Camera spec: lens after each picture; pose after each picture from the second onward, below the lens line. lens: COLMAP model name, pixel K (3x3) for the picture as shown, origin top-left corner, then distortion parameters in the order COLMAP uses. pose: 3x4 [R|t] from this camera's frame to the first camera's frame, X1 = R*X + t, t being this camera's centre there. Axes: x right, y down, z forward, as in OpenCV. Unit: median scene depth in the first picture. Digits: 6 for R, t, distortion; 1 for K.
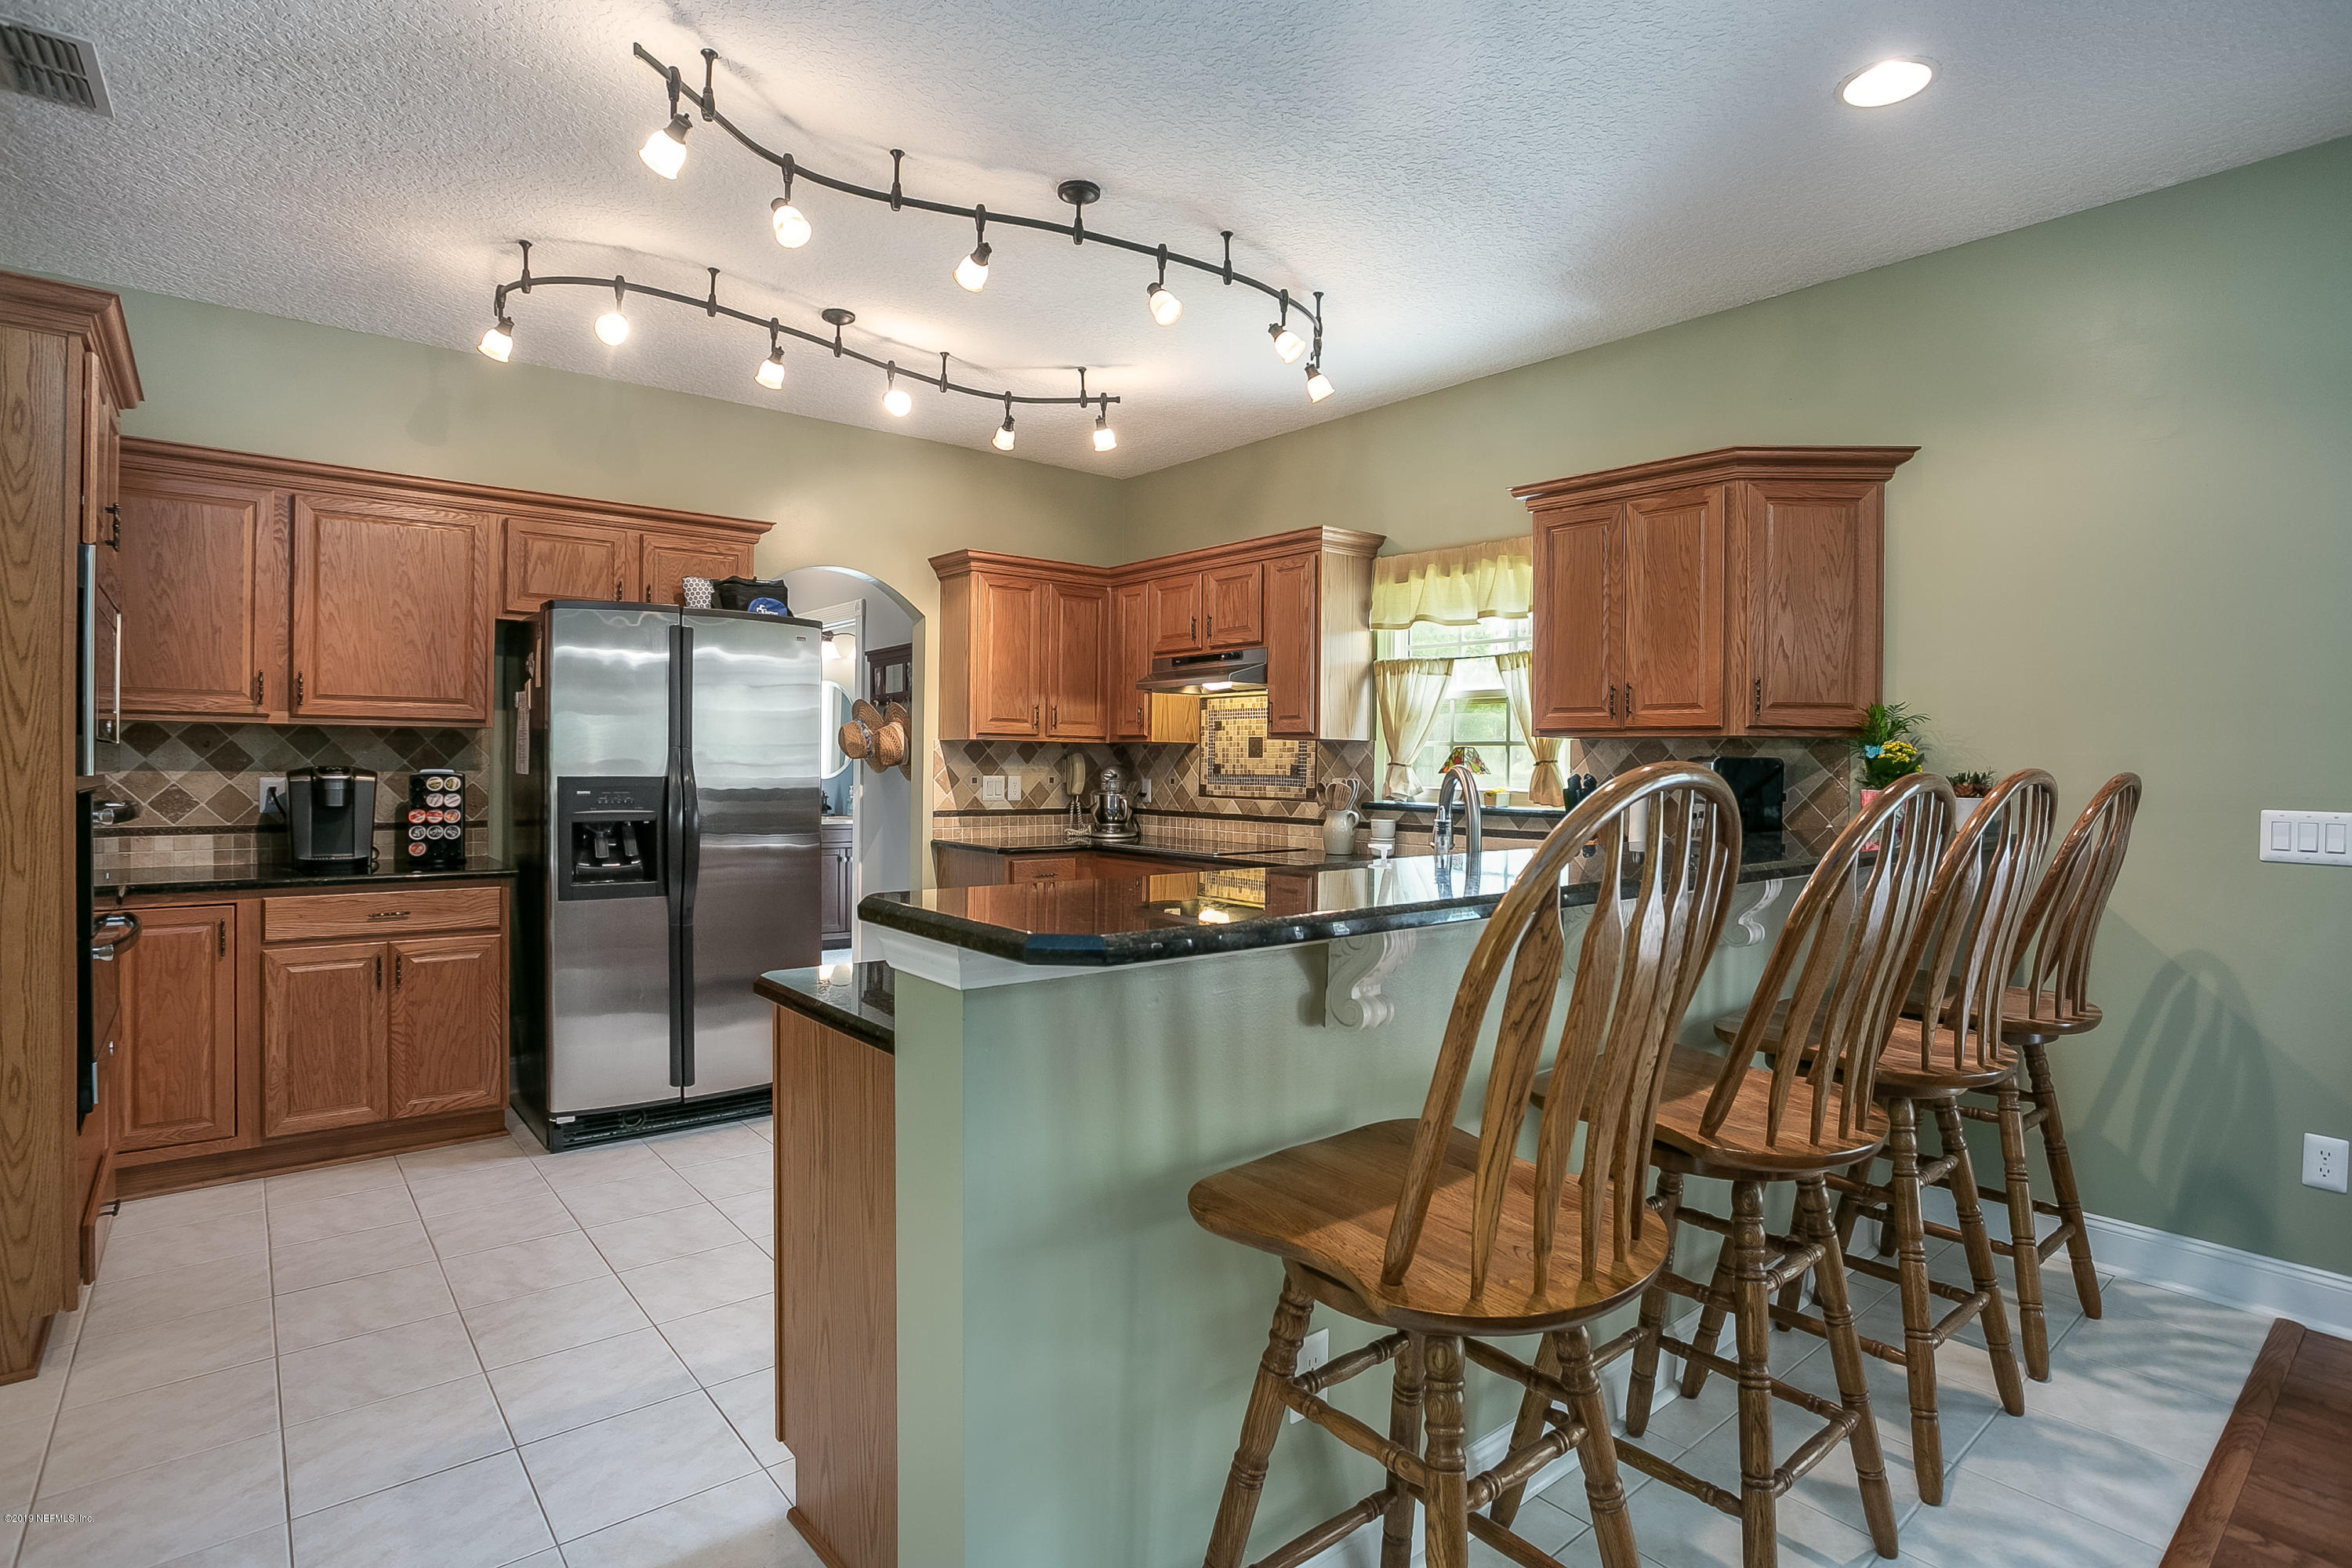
lens RADIAL K [[1137.3, 0, 1171.9], [0, 1137.3, 760.1], [0, 0, 1]] dist [-0.005793, 0.000374]
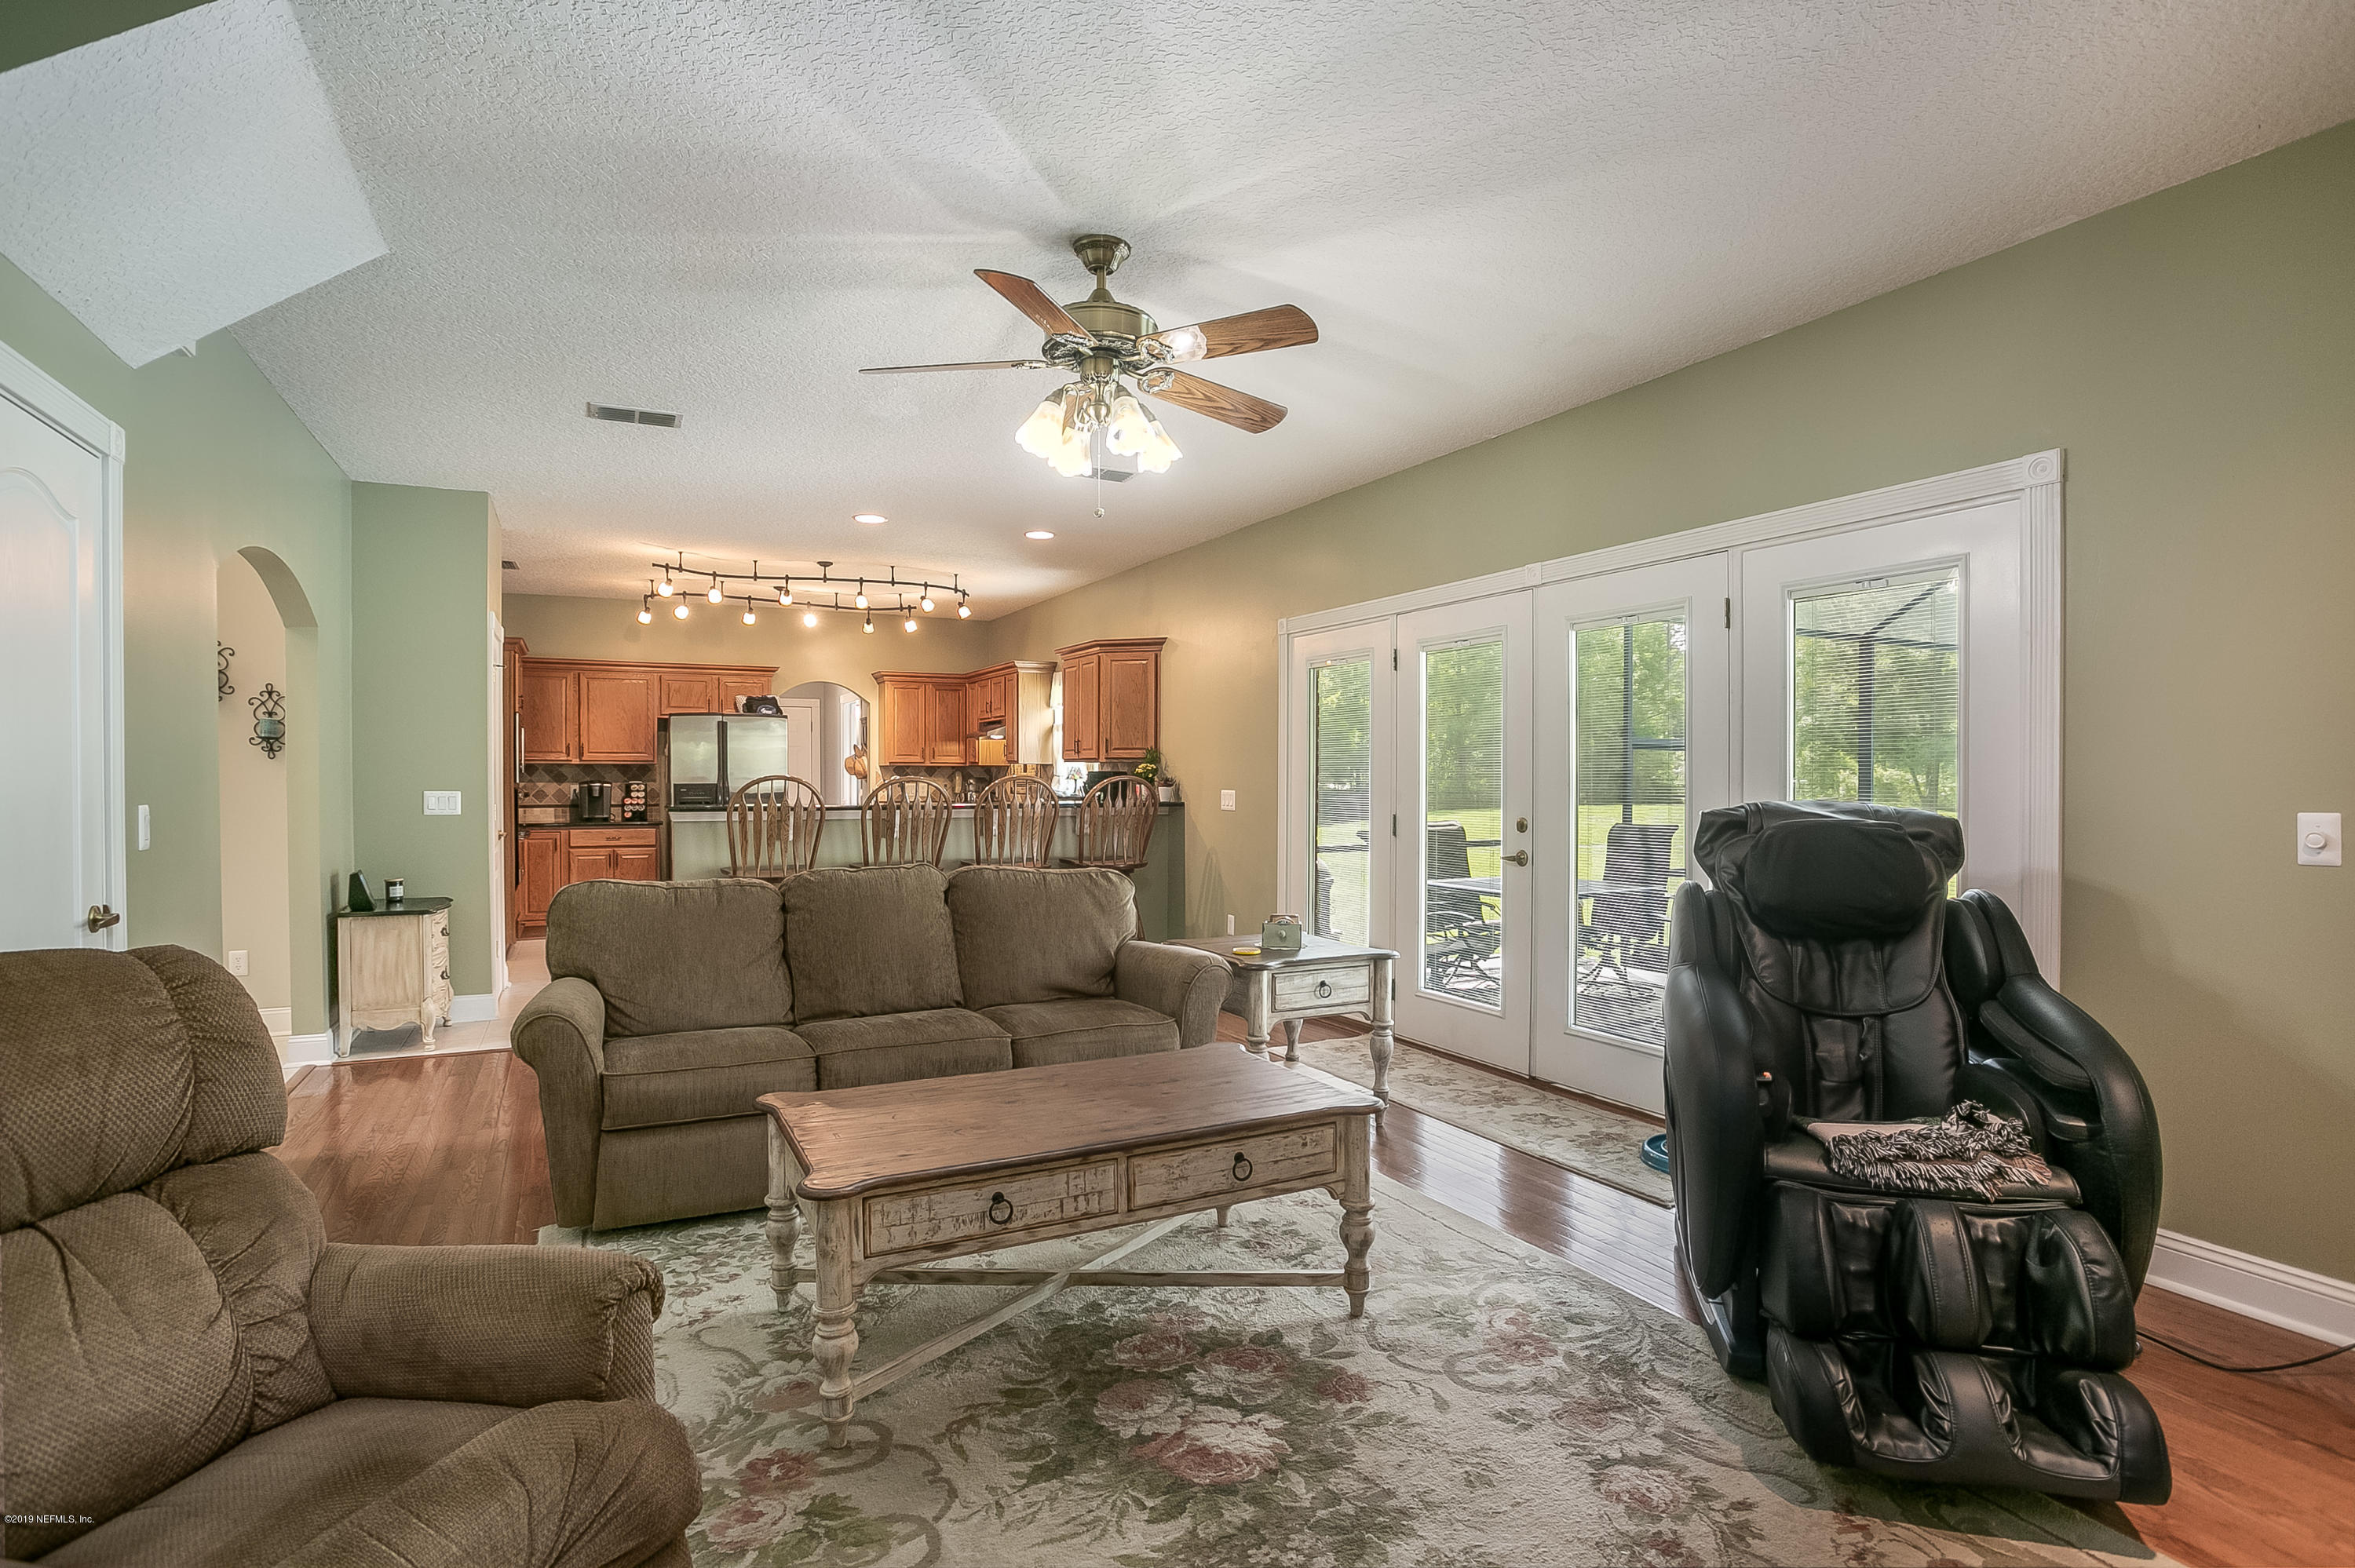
lens RADIAL K [[1138.6, 0, 1180.0], [0, 1138.6, 791.2], [0, 0, 1]] dist [-0.005793, 0.000374]
pose [[0.976507, -0.007377, -0.215361, 1.035267], [0.009929, 0.999893, 0.010769, 0.014450], [0.215258, -0.012655, 0.976475, -1.146049]]
